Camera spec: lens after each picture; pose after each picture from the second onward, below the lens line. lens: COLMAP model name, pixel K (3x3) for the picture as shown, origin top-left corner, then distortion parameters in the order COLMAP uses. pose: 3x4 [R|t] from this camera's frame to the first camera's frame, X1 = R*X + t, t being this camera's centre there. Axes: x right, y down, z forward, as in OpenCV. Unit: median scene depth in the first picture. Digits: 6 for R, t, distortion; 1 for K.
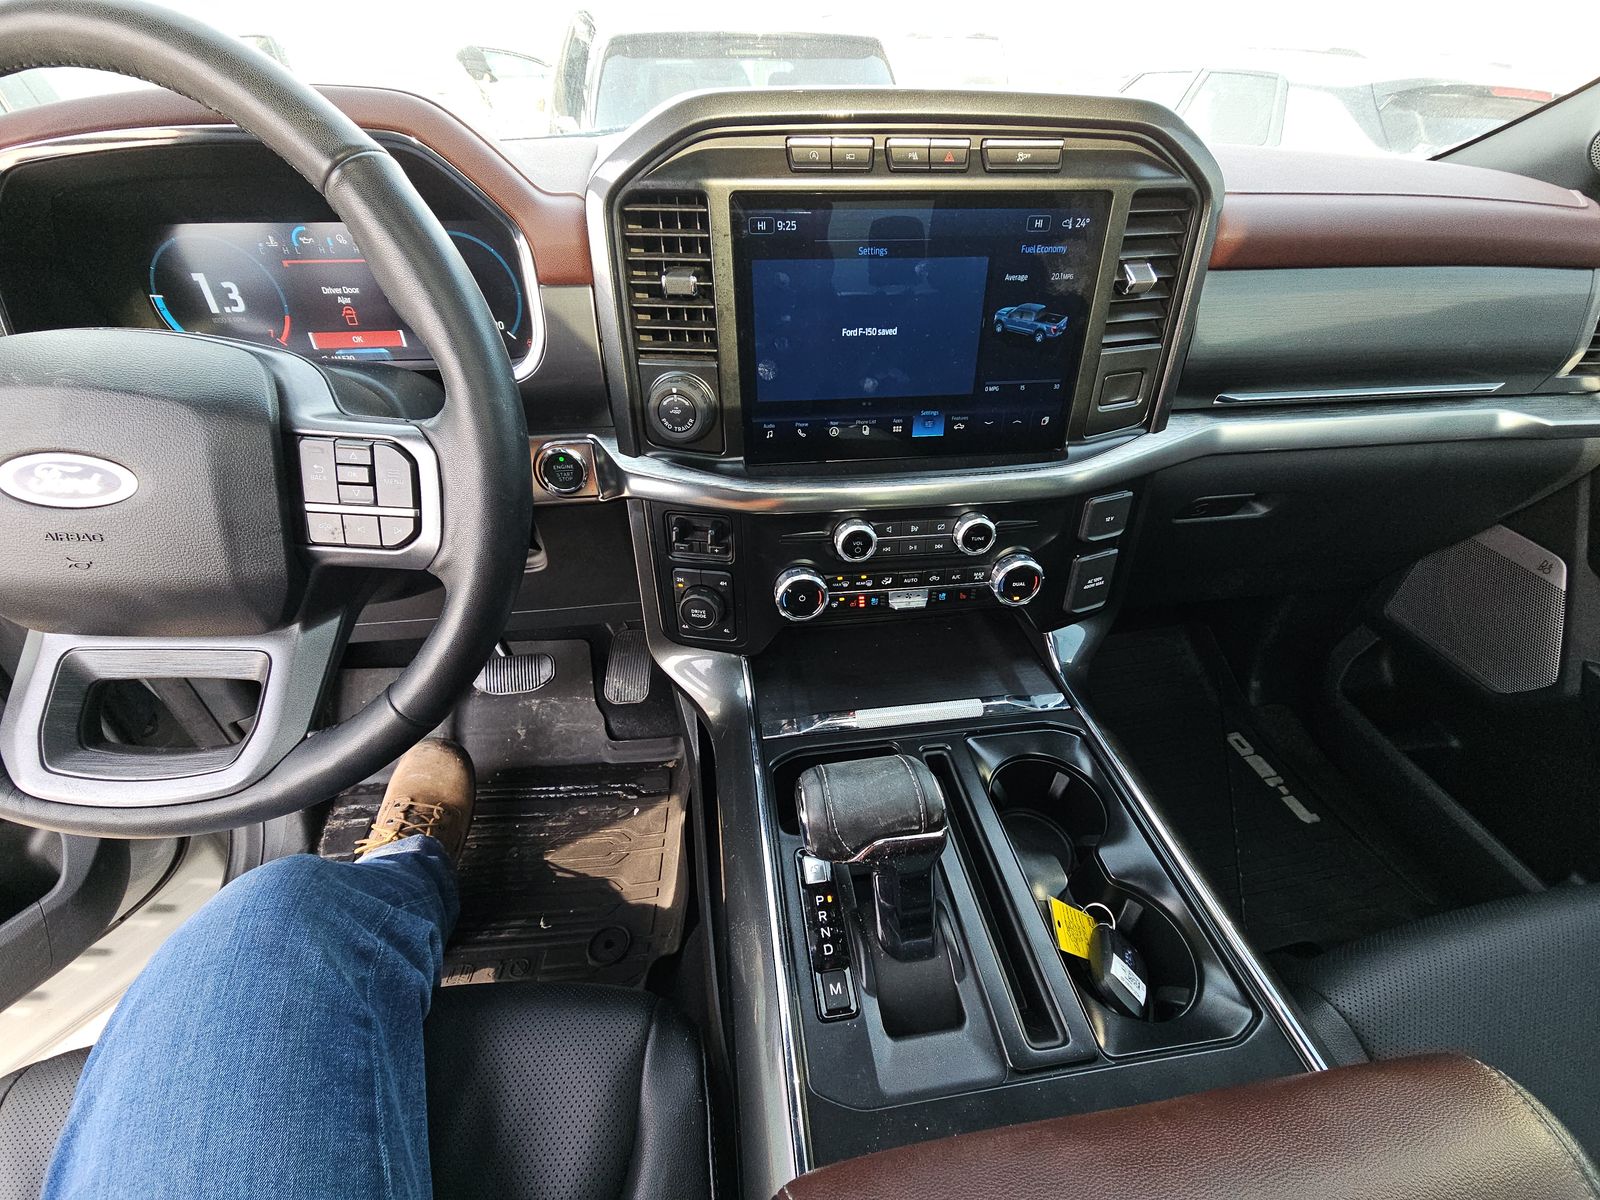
lens RADIAL K [[650.0, 0, 805.4], [0, 650.0, 591.3], [0, 0, 1]] dist [0.001896, -0.003041]
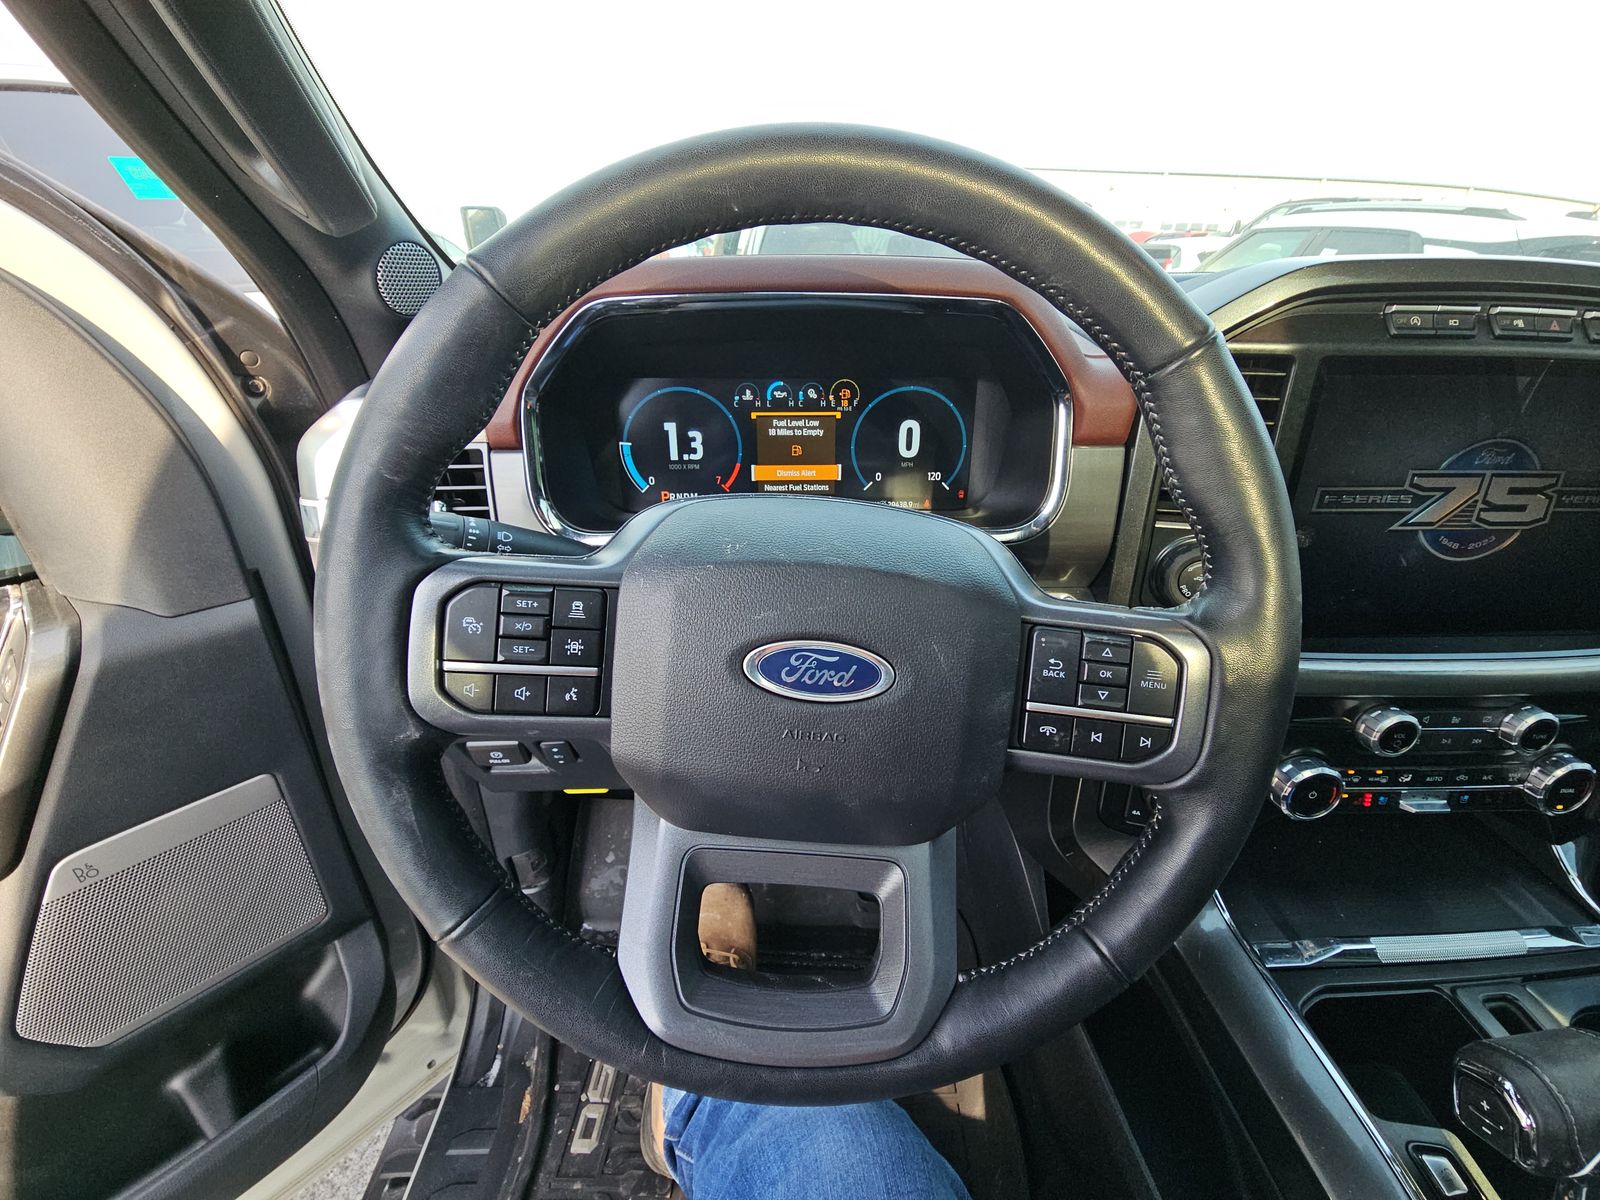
lens RADIAL K [[650.0, 0, 791.9], [0, 650.0, 589.7], [0, 0, 1]] dist [0.001896, -0.003041]
pose [[0.994349, 0.041065, -0.097893, -0.615296], [-0.057019, 0.984439, -0.166218, -0.073566], [0.089544, 0.170860, 0.981218, 0.063579]]
